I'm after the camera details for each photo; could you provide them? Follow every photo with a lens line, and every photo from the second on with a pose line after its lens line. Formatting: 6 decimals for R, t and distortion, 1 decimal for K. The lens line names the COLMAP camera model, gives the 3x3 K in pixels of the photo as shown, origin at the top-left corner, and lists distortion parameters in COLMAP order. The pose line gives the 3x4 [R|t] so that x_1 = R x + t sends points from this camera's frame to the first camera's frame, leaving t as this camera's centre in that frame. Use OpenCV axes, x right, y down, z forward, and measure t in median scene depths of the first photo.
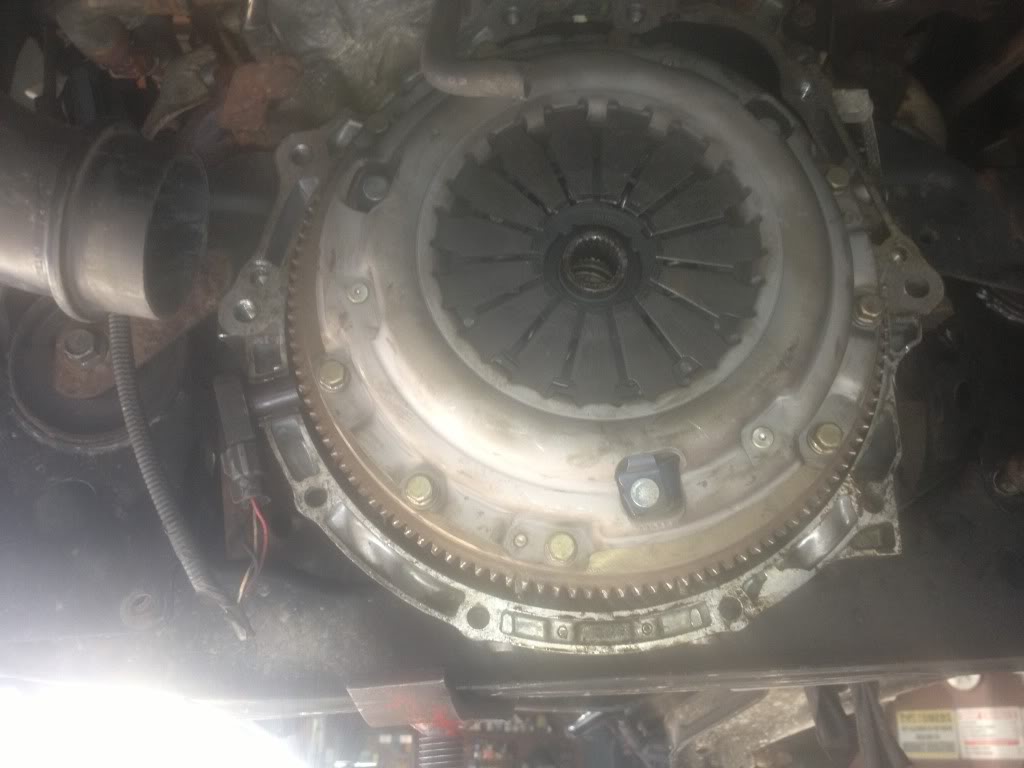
lens RADIAL K [[961.6, 0, 512.0], [0, 961.6, 384.0], [0, 0, 1]] dist [0.142562, -0.309365]
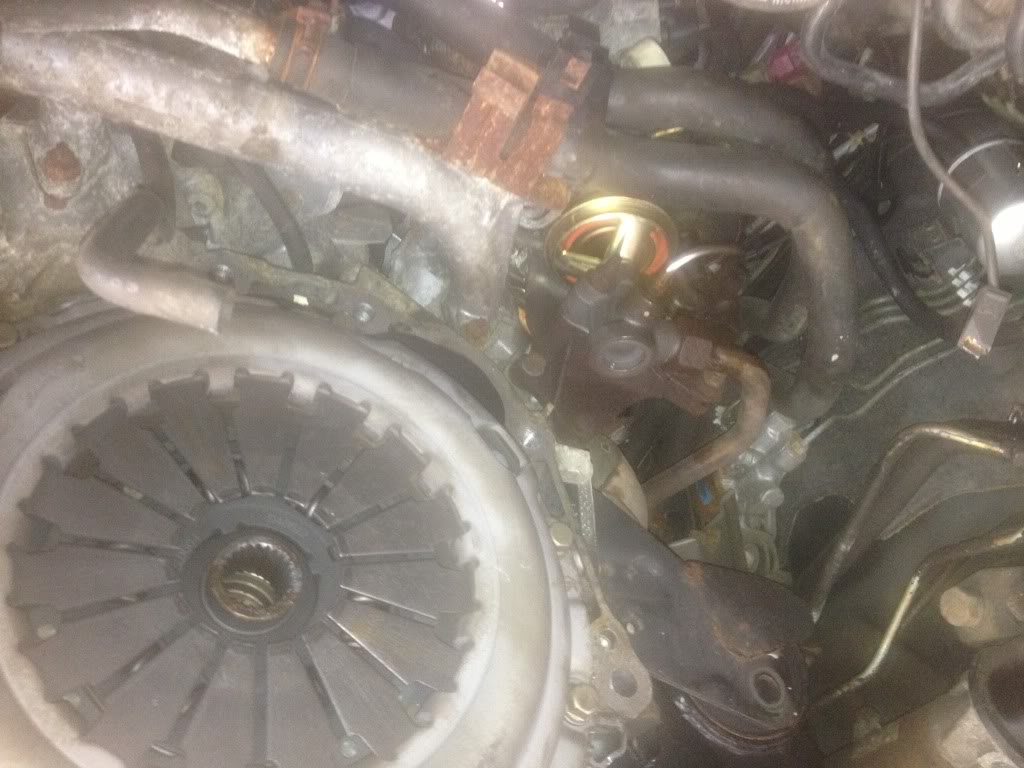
lens RADIAL K [[961.6, 0, 512.0], [0, 961.6, 384.0], [0, 0, 1]] dist [0.142562, -0.309365]
pose [[0.922757, 0.250396, 0.292952, 0.011181], [-0.134136, 0.921309, -0.364963, -0.018335], [-0.361285, 0.297476, 0.883731, 0.230699]]
